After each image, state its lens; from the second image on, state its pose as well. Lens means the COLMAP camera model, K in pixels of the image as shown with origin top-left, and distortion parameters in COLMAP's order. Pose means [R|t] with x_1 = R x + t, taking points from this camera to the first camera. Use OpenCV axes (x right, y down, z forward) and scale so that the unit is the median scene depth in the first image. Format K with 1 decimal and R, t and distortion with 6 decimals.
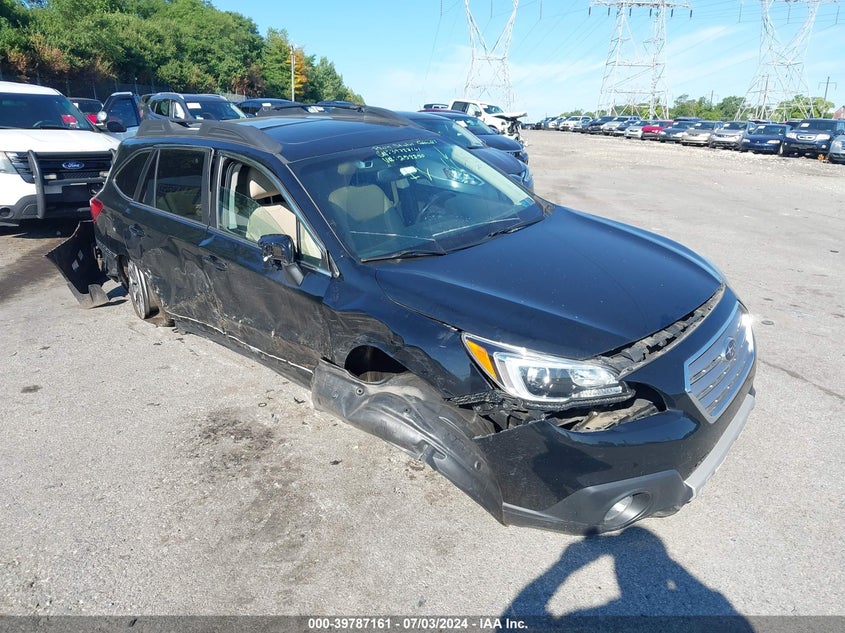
lens RADIAL K [[667.3, 0, 430.0], [0, 667.3, 318.9], [0, 0, 1]] dist [-0.003499, 0.014046]
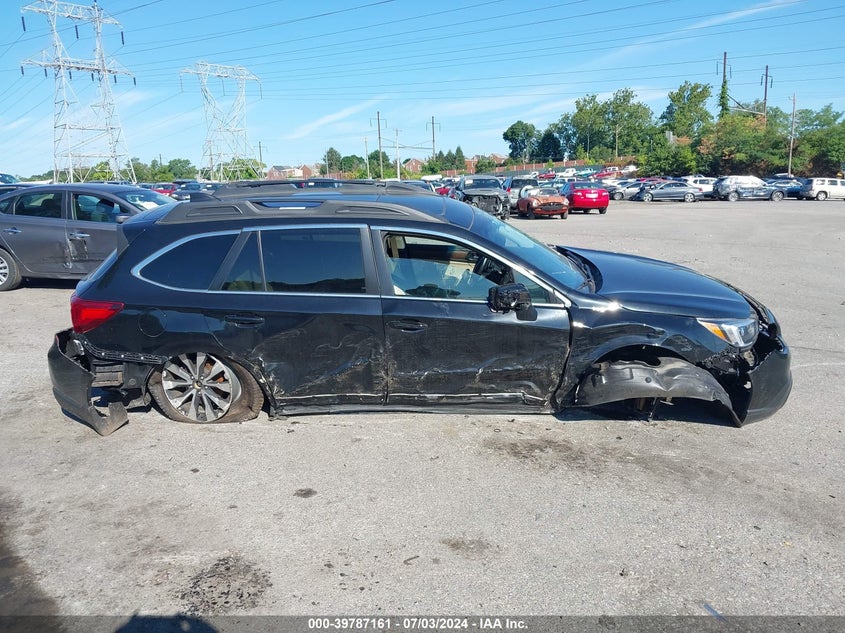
lens RADIAL K [[663.4, 0, 428.3], [0, 663.4, 321.0], [0, 0, 1]] dist [0.009070, -0.004478]
pose [[0.723482, -0.173215, 0.668260, -0.093324], [0.228216, 0.973596, 0.005284, -0.008090], [-0.651530, 0.148684, 0.743909, 0.015086]]
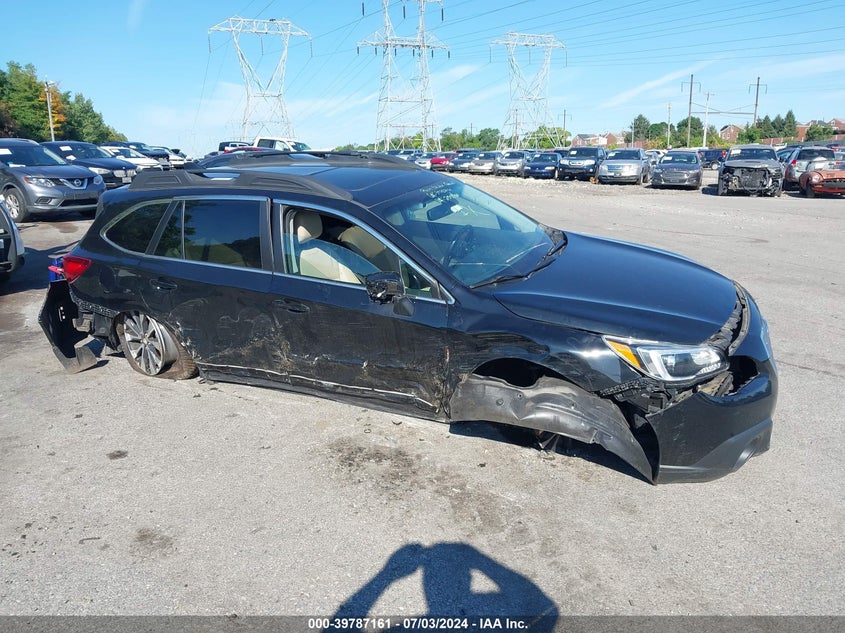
lens RADIAL K [[663.4, 0, 428.3], [0, 663.4, 321.0], [0, 0, 1]] dist [0.009070, -0.004478]
pose [[0.948579, -0.104628, 0.298748, -0.039258], [0.117638, 0.992720, -0.025849, -0.000754], [-0.293868, 0.059664, 0.953982, -0.004766]]
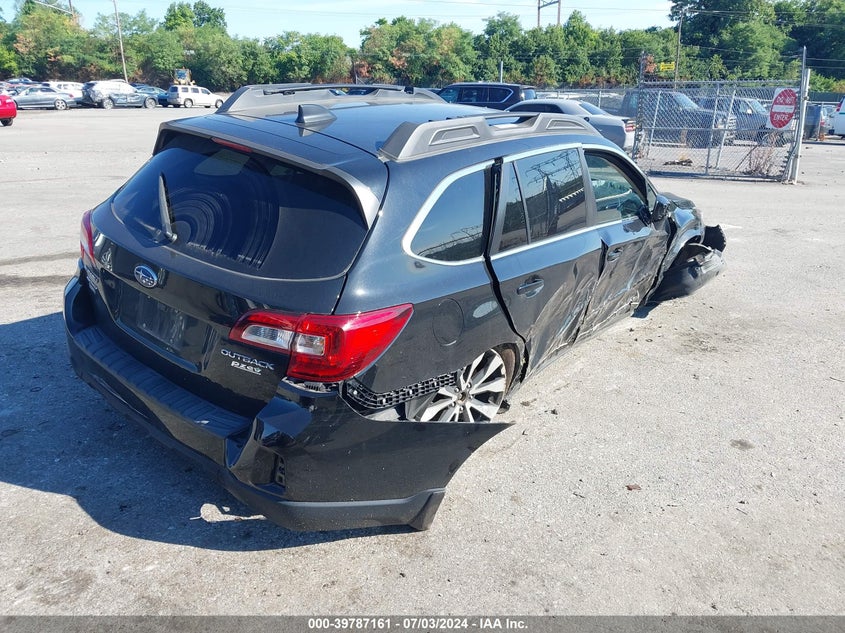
lens RADIAL K [[663.4, 0, 428.3], [0, 663.4, 321.0], [0, 0, 1]] dist [0.009070, -0.004478]
pose [[-0.123230, -0.353762, 0.927182, -0.113453], [0.276496, 0.885067, 0.374442, -0.040772], [-0.953082, 0.302504, -0.011253, 0.119900]]
